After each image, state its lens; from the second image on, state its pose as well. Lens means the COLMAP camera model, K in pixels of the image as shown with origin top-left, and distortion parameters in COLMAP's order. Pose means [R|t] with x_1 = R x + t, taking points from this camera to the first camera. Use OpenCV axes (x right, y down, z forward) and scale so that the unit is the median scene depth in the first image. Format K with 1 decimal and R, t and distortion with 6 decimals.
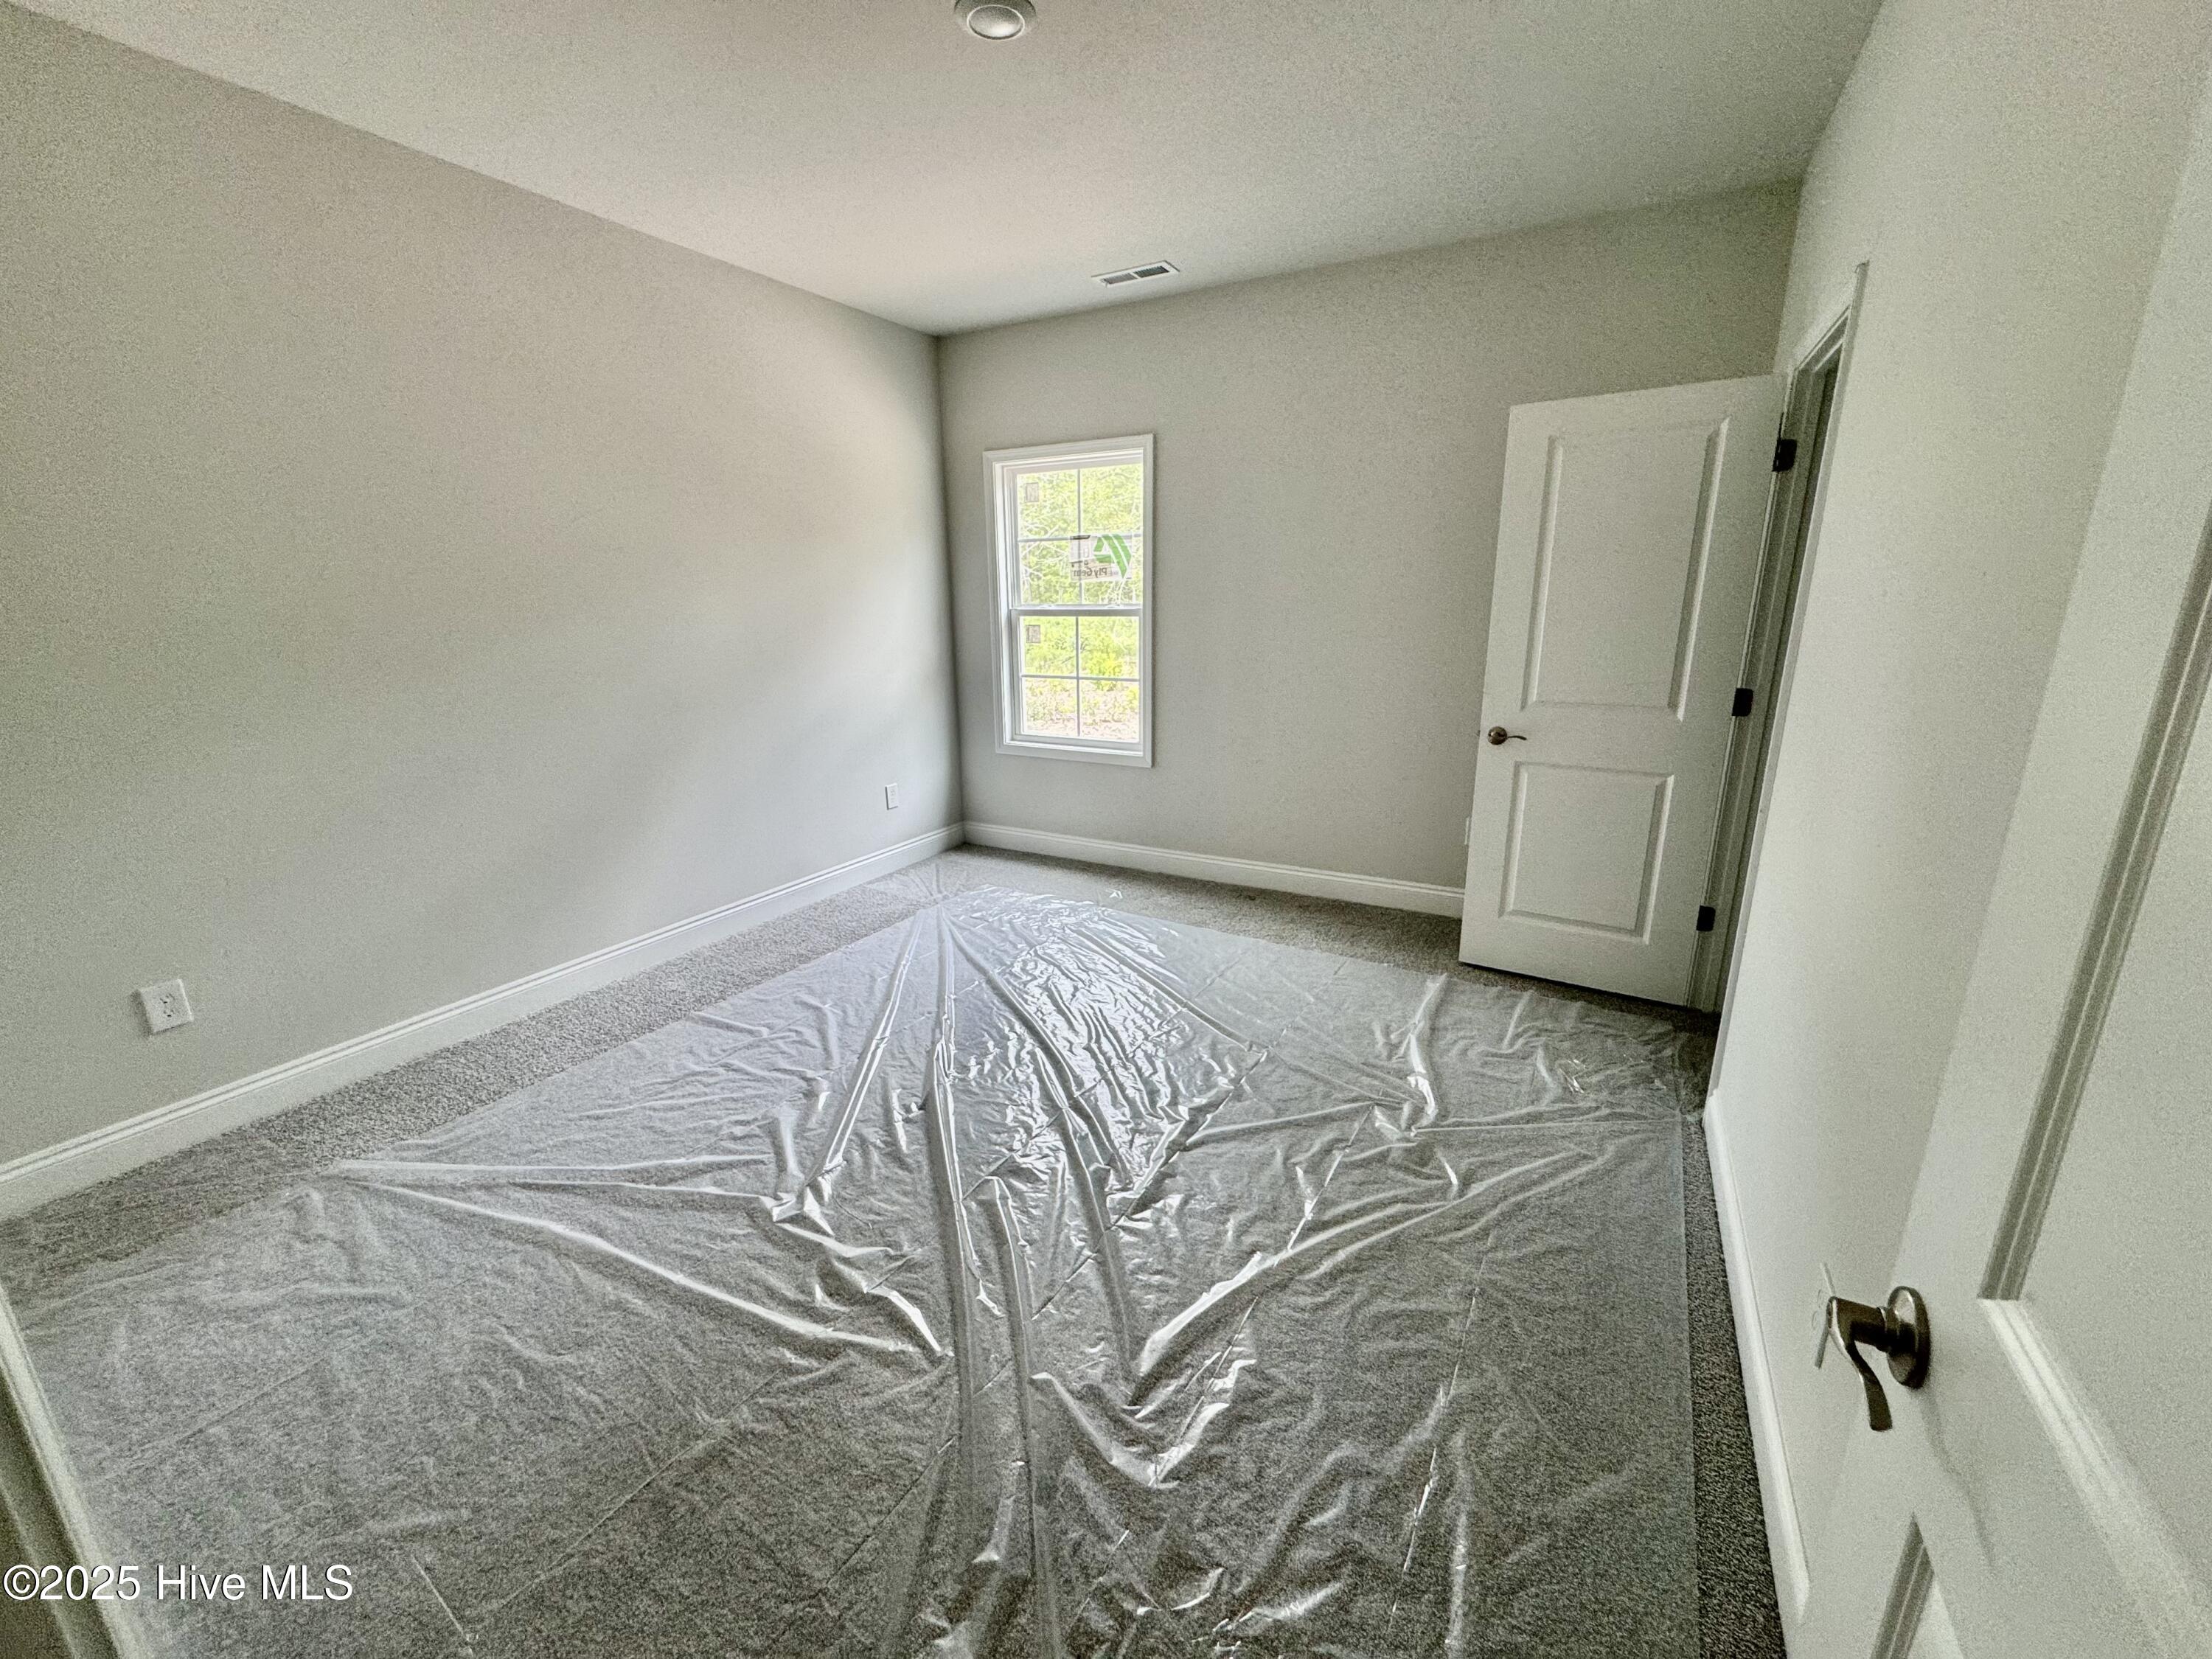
lens RADIAL K [[884.5, 0, 1106.0], [0, 884.5, 829.5], [0, 0, 1]] dist [-0.000740, -0.000081]
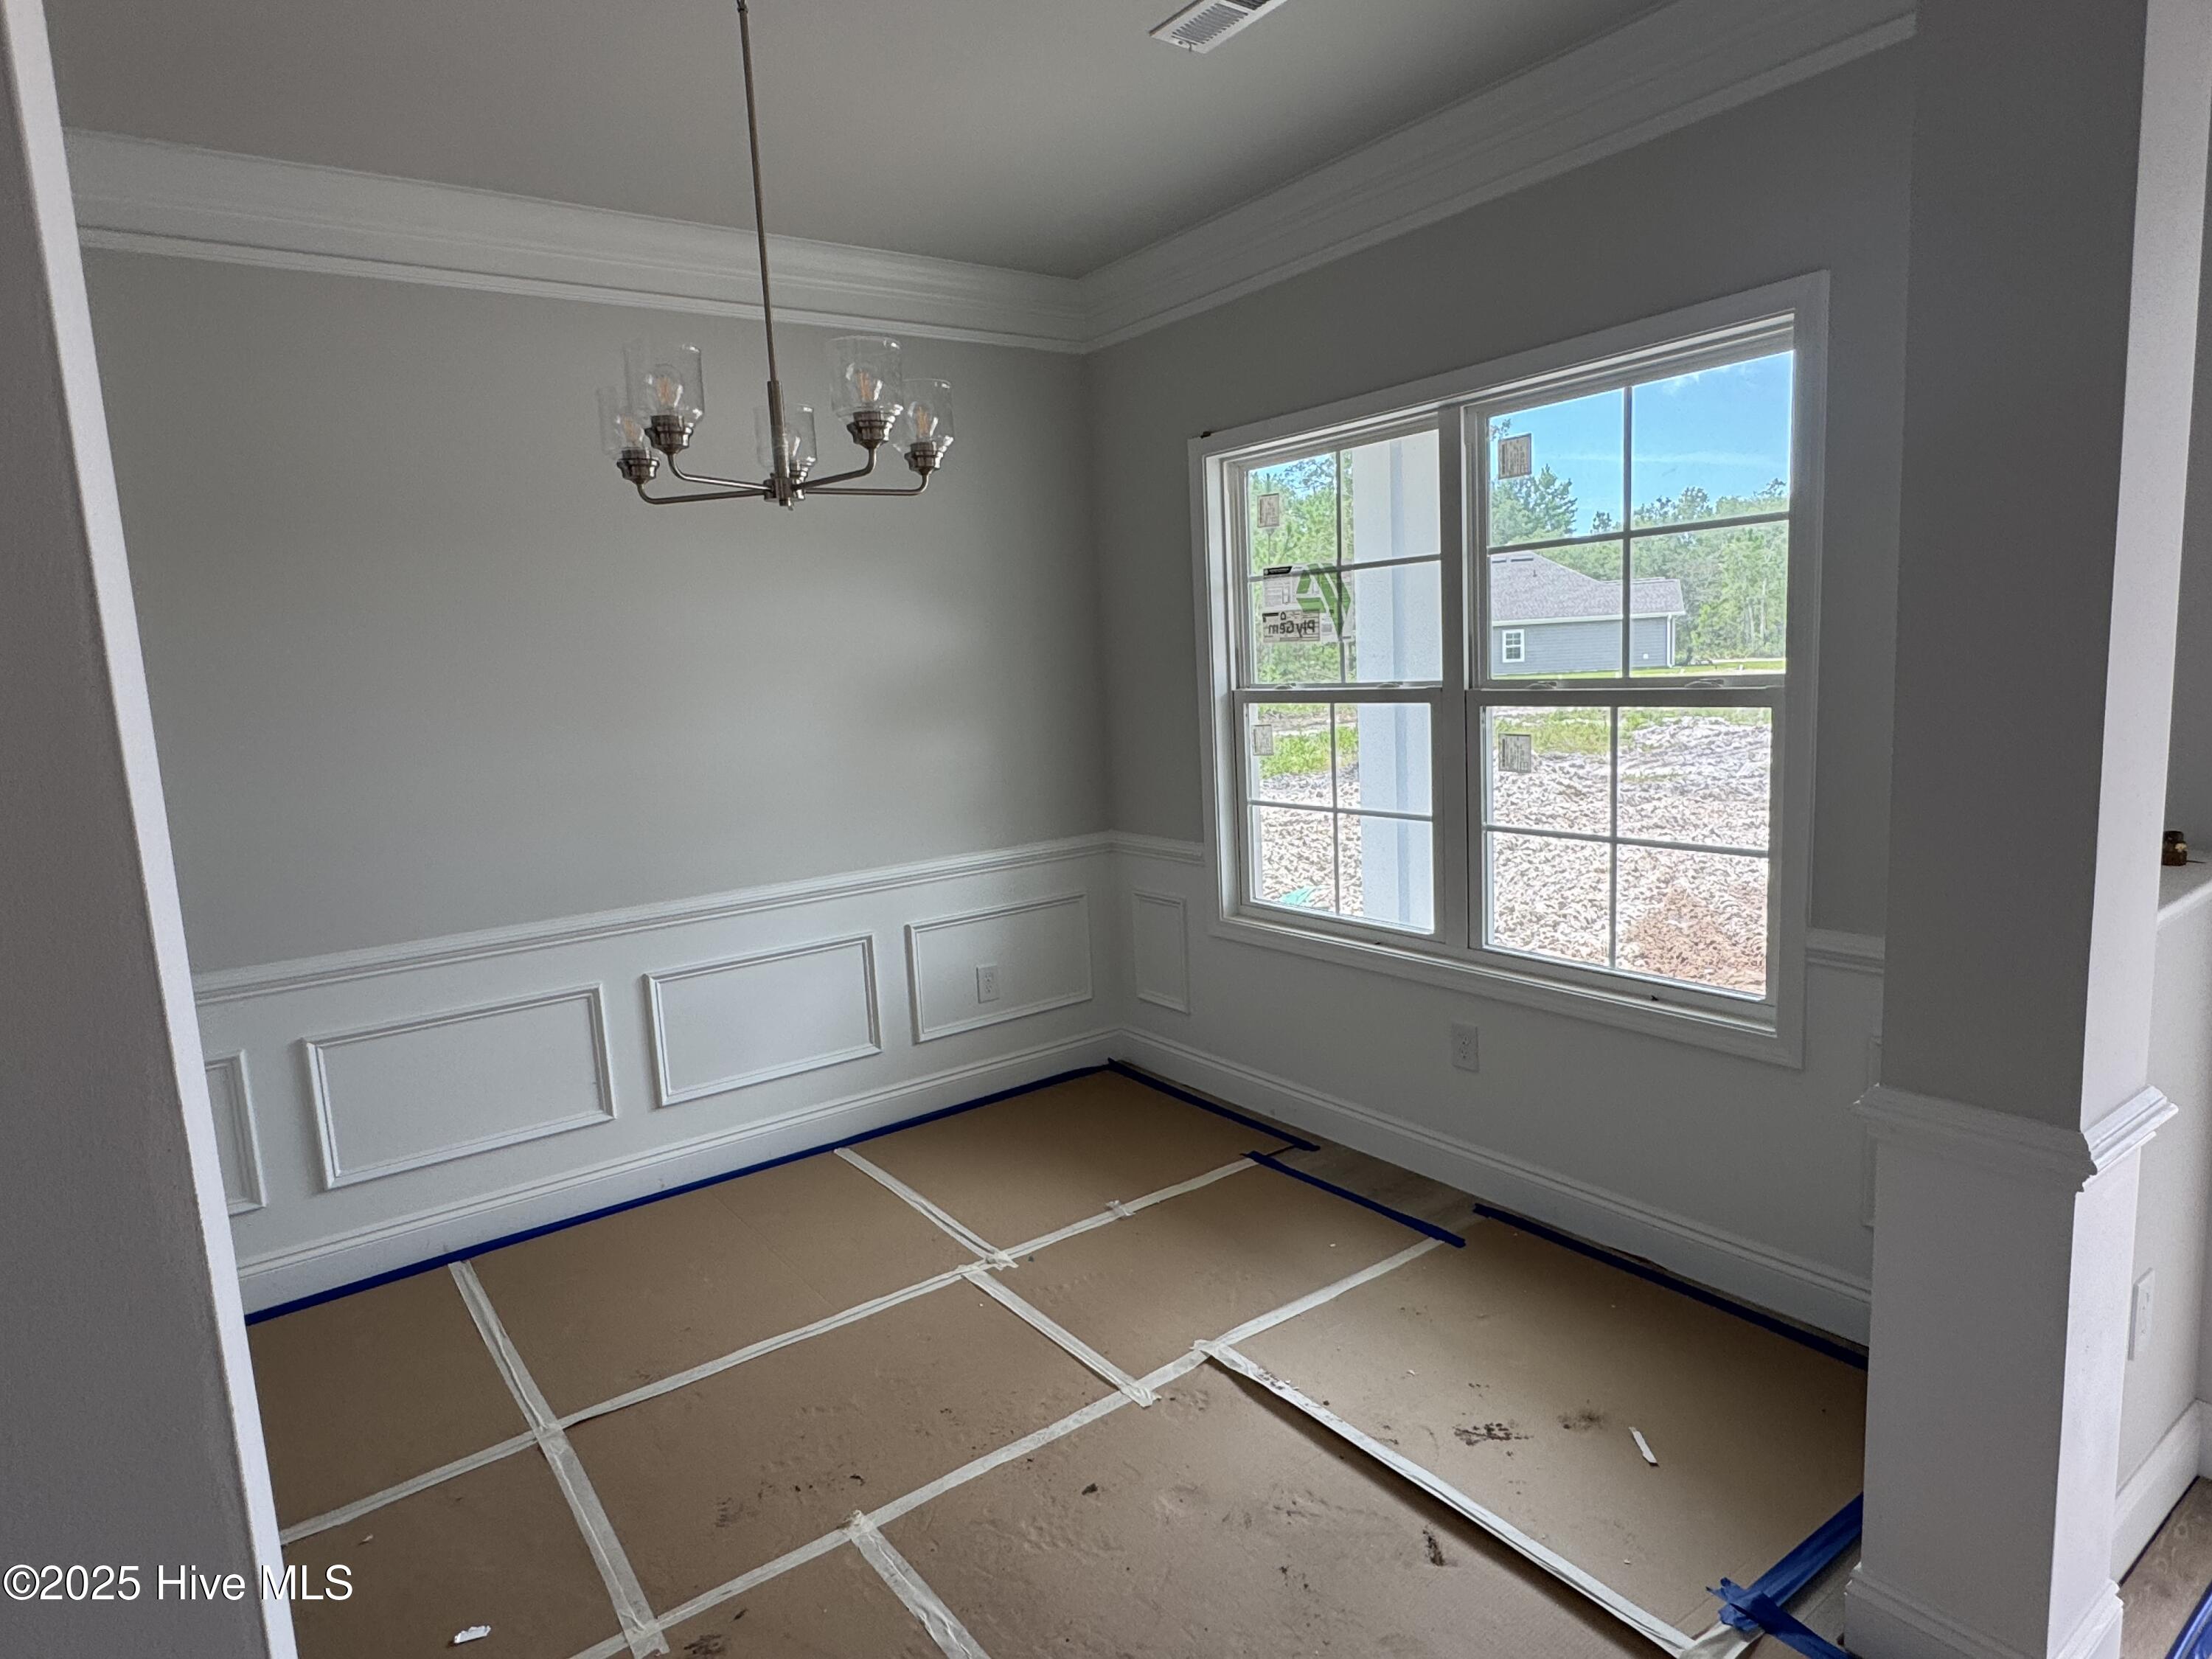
lens RADIAL K [[1236.6, 0, 1106.0], [0, 1236.6, 829.5], [0, 0, 1]] dist [-0.015509, -0.000050]
pose [[0.998017, -0.016699, -0.060683, -0.138484], [0.008992, 0.992099, -0.125138, -0.056220], [0.062294, 0.124344, 0.990282, 0.204923]]
